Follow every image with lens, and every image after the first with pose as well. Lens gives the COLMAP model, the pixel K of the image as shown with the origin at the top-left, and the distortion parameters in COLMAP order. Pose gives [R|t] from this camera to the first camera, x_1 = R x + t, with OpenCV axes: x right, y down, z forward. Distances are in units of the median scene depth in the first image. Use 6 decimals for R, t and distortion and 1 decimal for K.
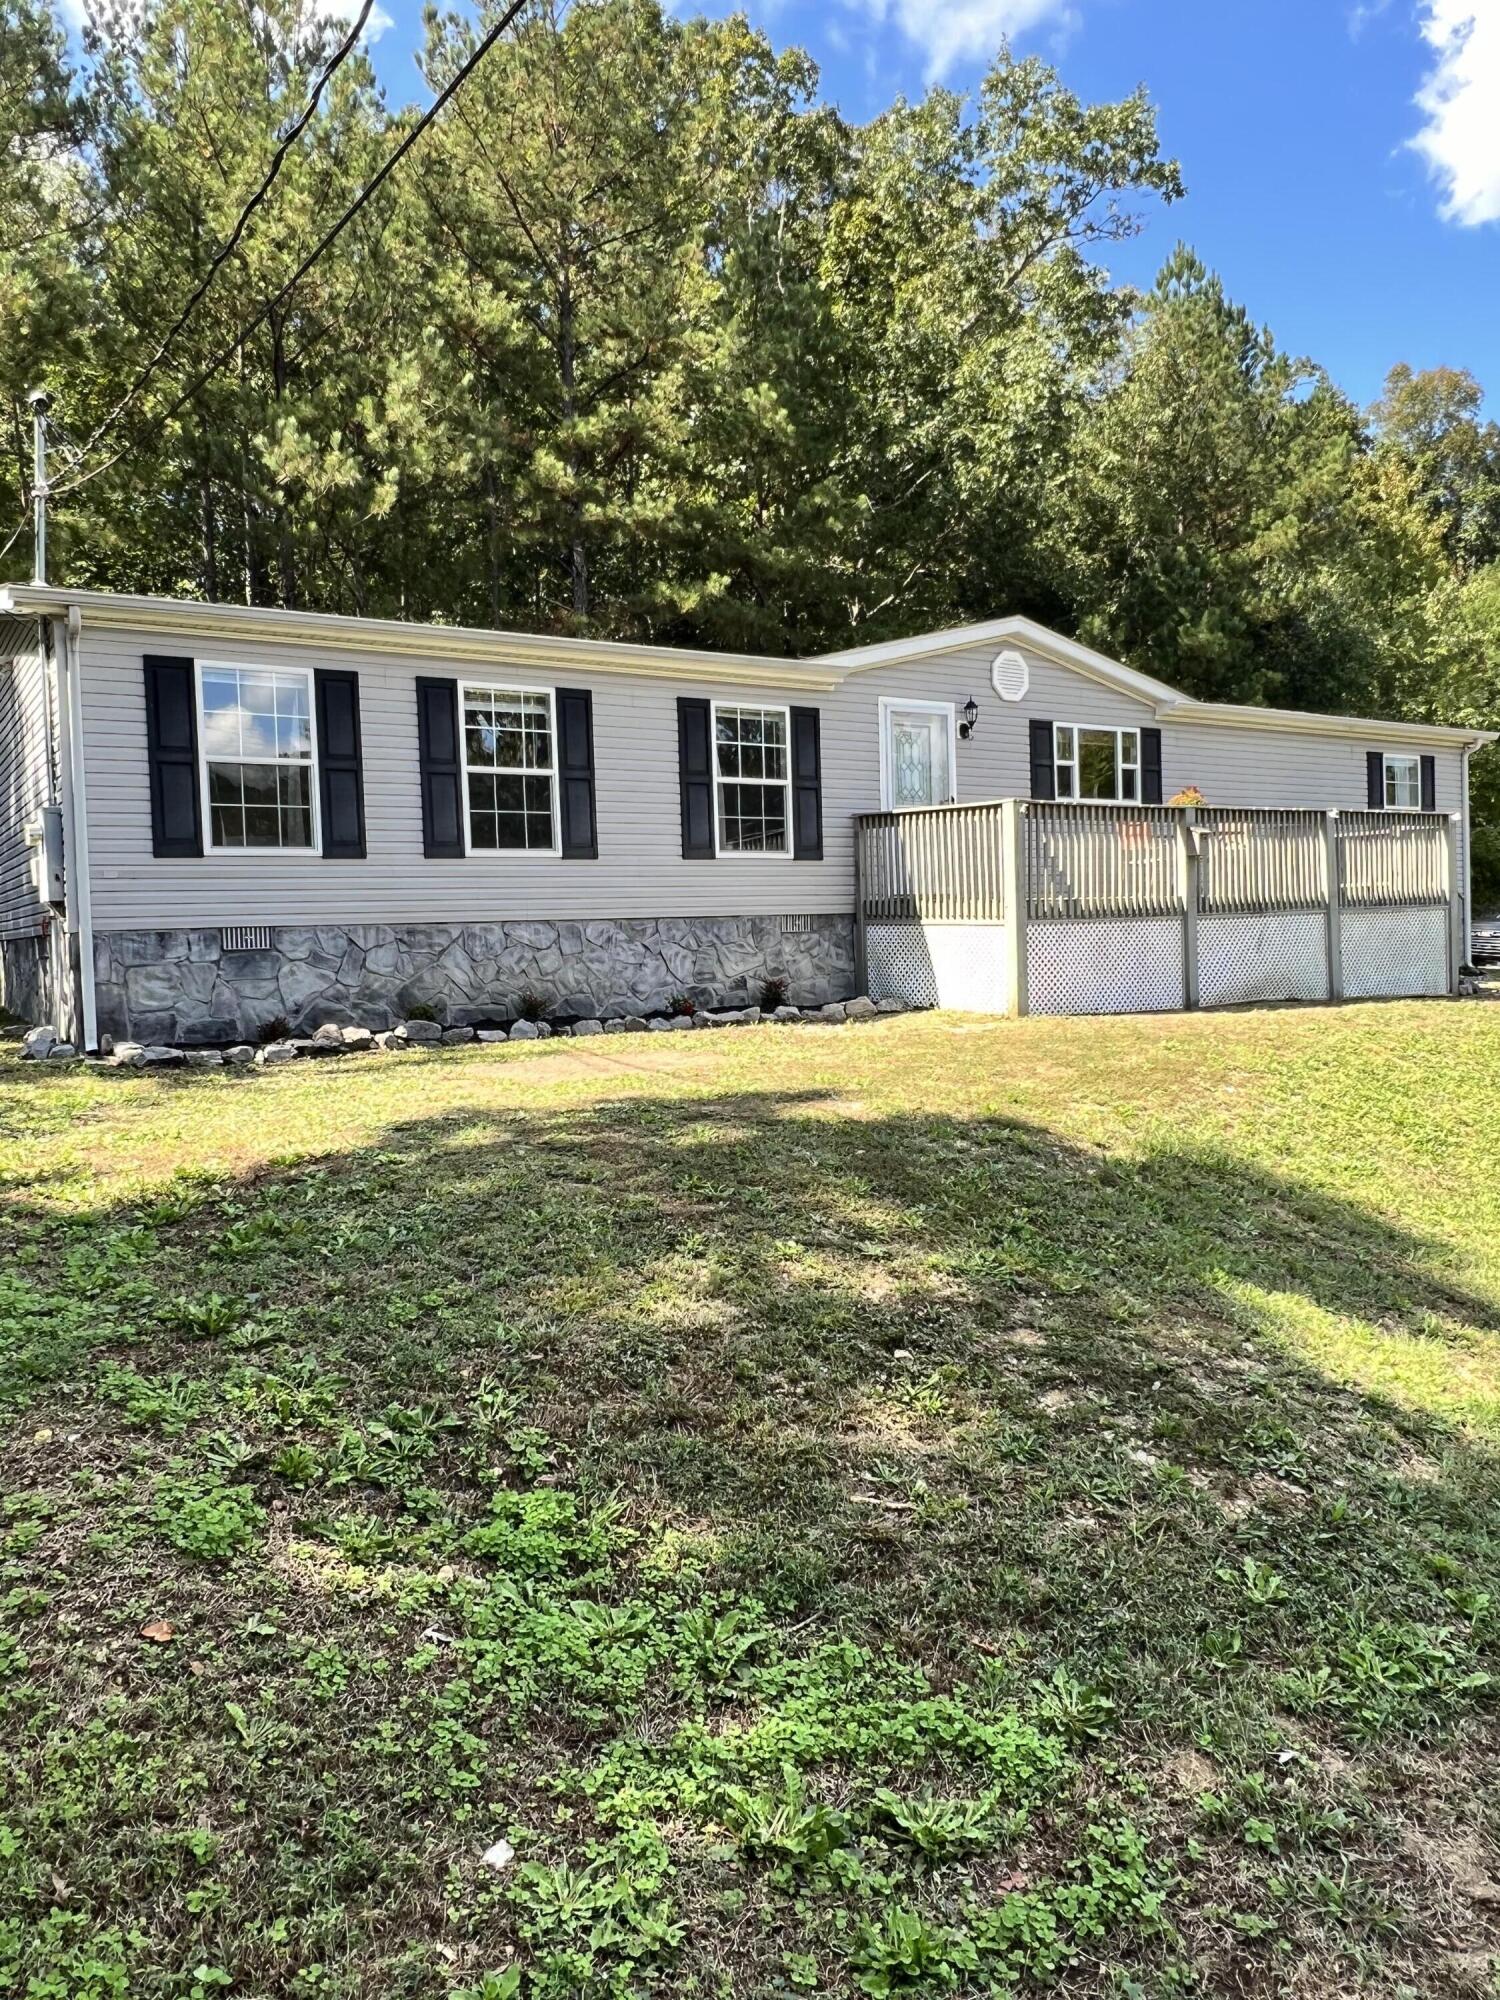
lens RADIAL K [[1374.7, 0, 746.9], [0, 1374.7, 982.3], [0, 0, 1]] dist [-0.021444, 0.014121]
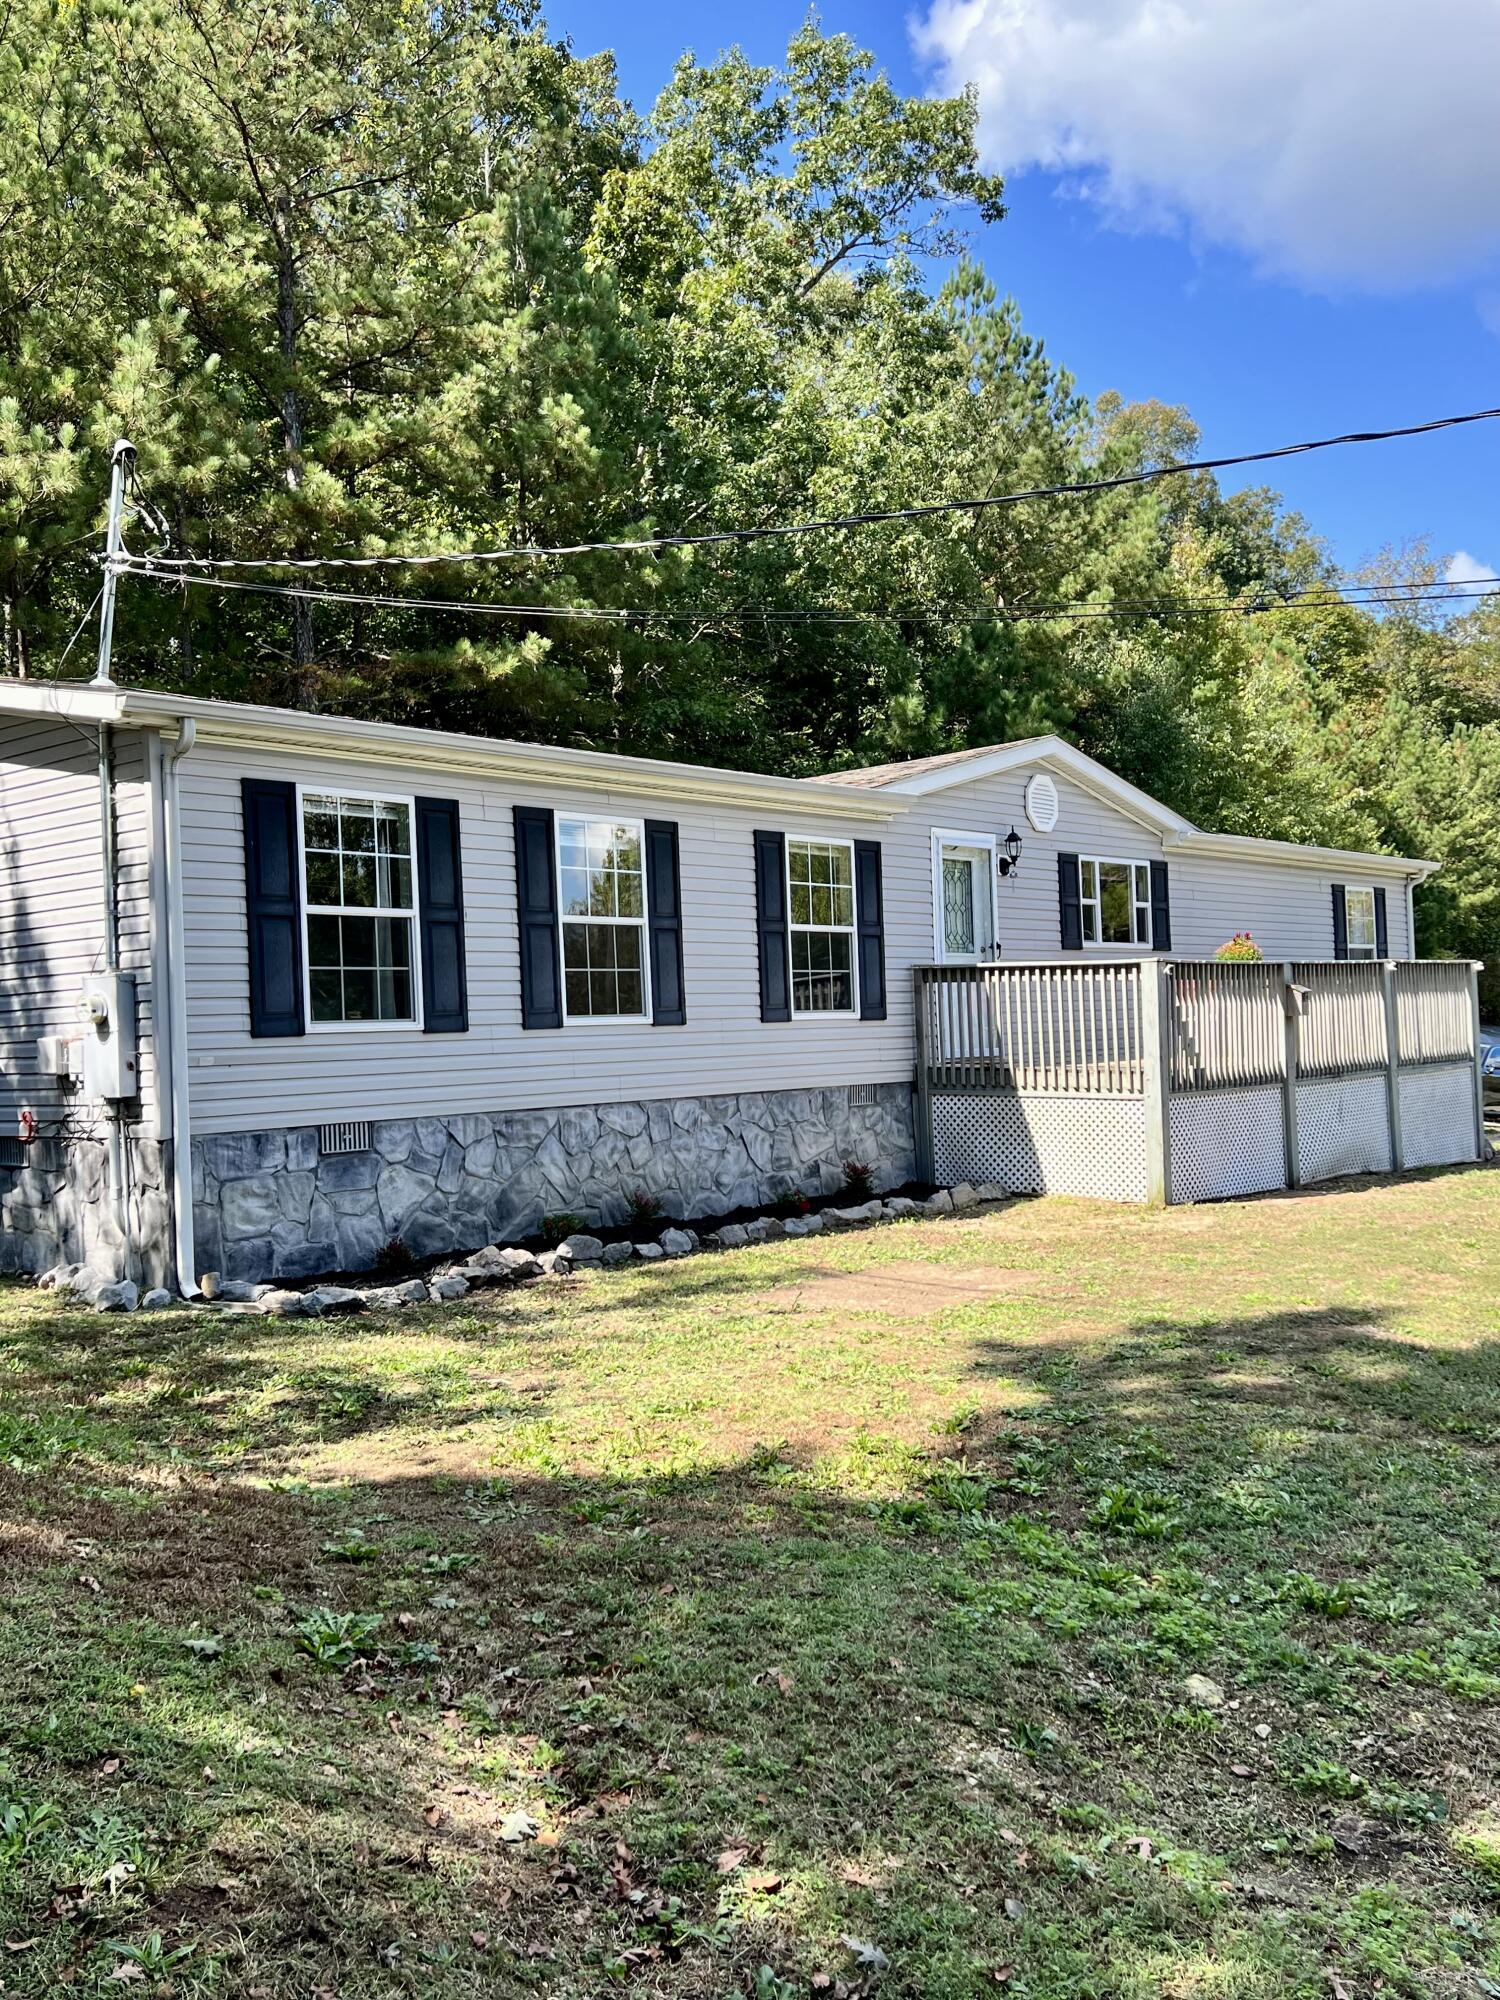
lens RADIAL K [[1818.9, 0, 754.0], [0, 1818.9, 1006.3], [0, 0, 1]] dist [0.037558, 0.000000]
pose [[0.959389, 0.000364, 0.282087, -0.361393], [0.016995, 0.998108, -0.059090, -0.034570], [-0.281574, 0.061485, 0.957567, -0.054576]]
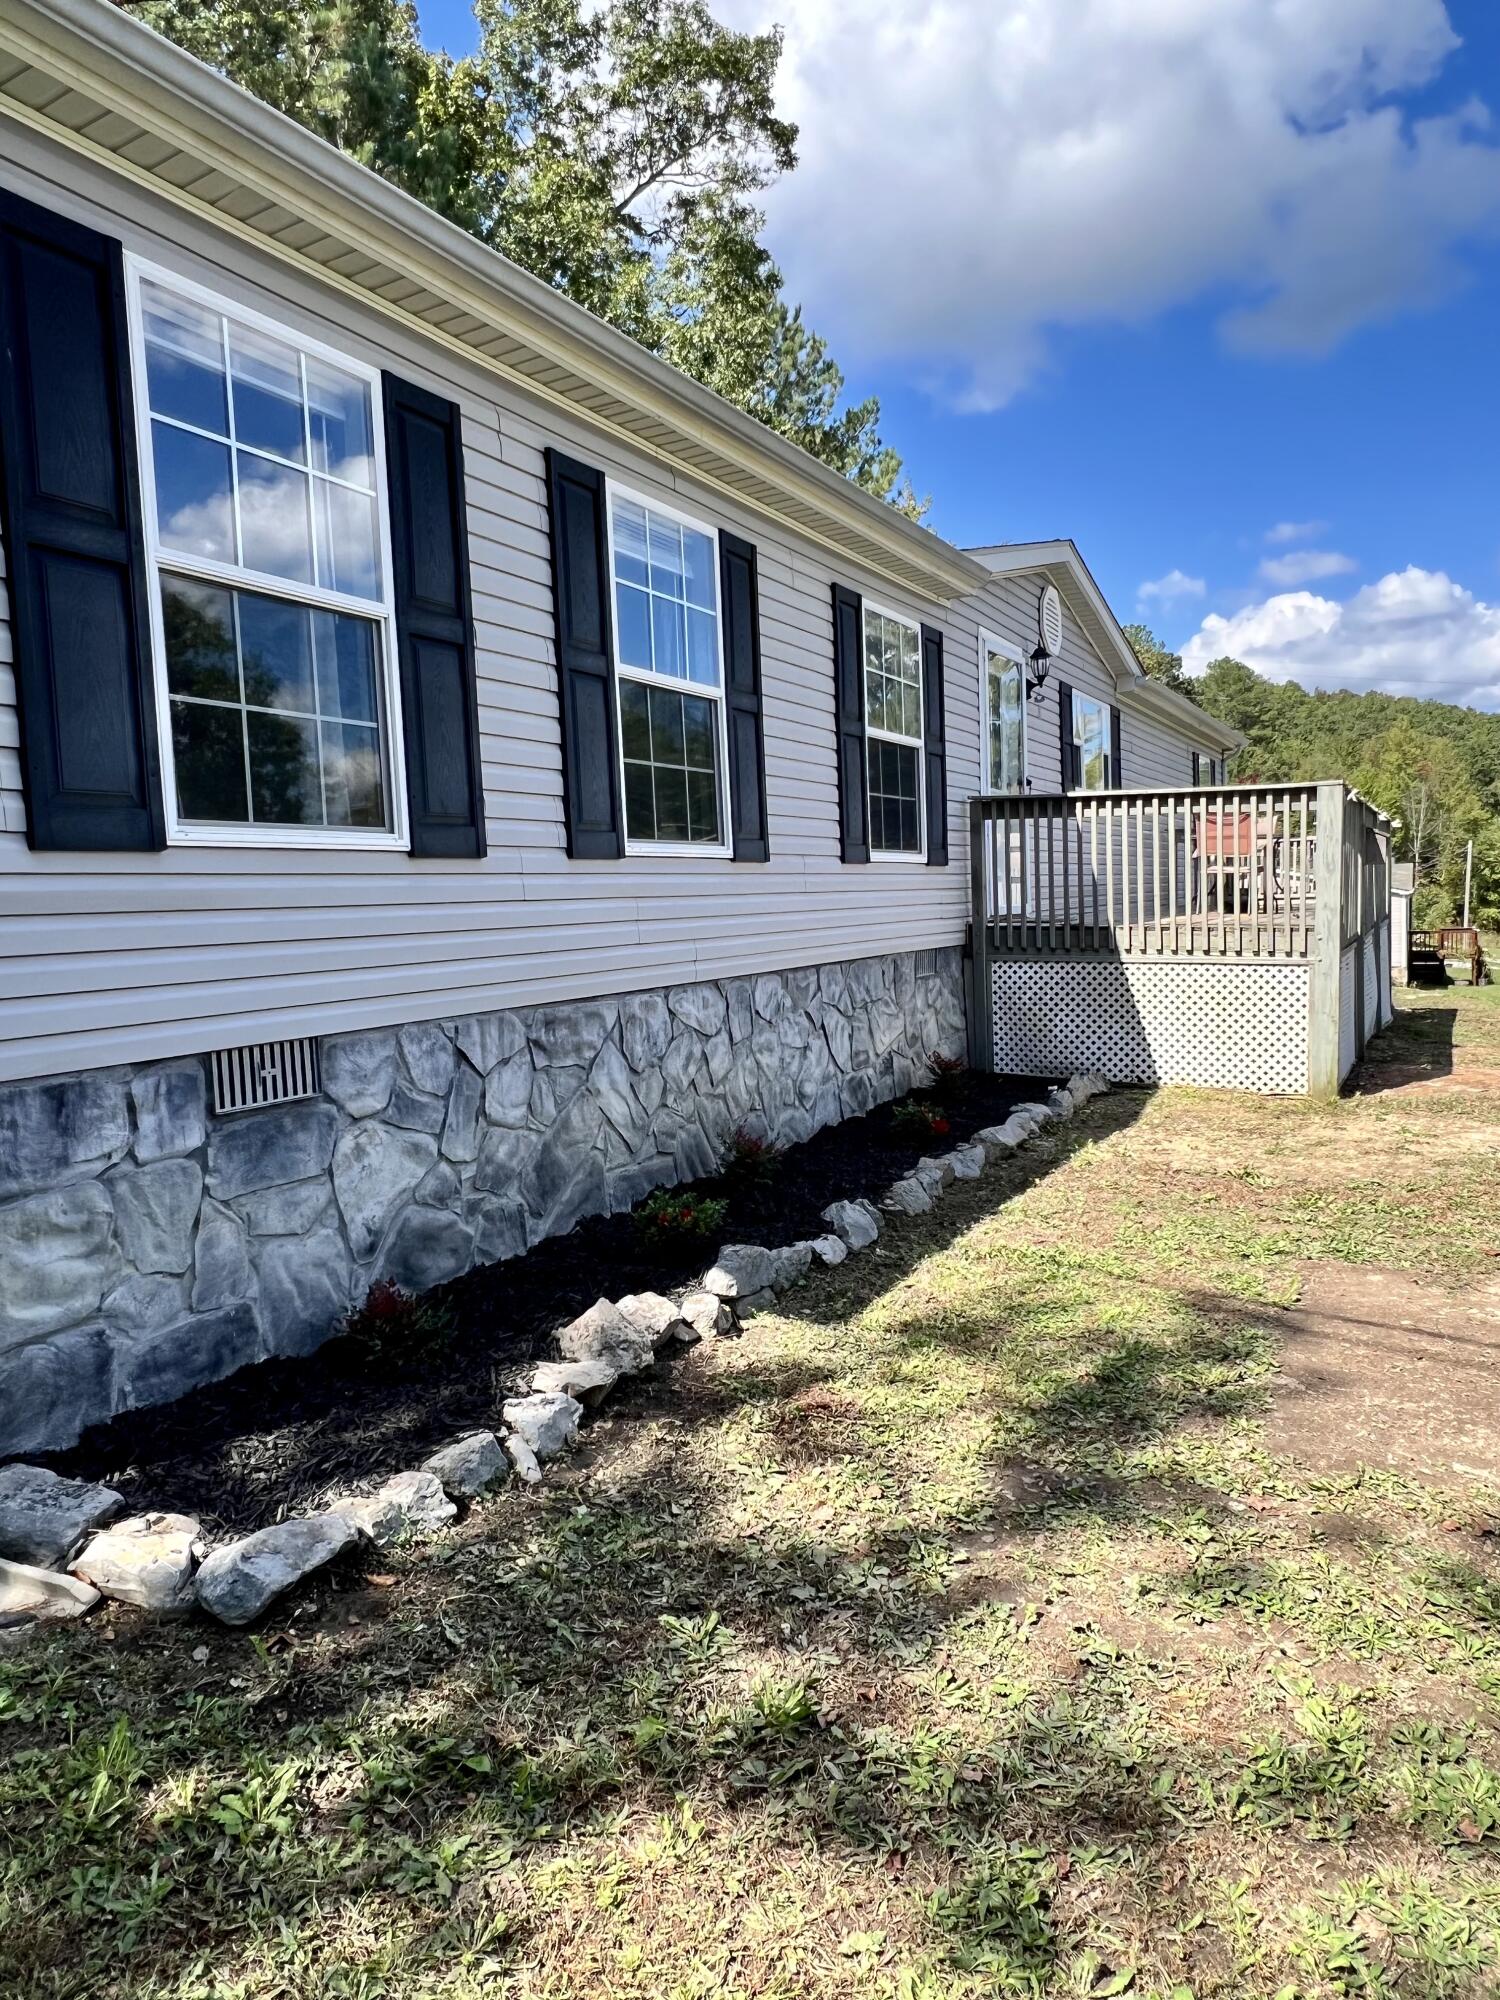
lens RADIAL K [[1282.3, 0, 730.2], [0, 1282.3, 1001.4], [0, 0, 1]] dist [-0.019381, 0.006355]
pose [[0.889513, -0.040932, 0.455072, -0.339805], [0.030979, 0.999090, 0.029310, -0.048156], [-0.455858, -0.011974, 0.889972, 0.533243]]
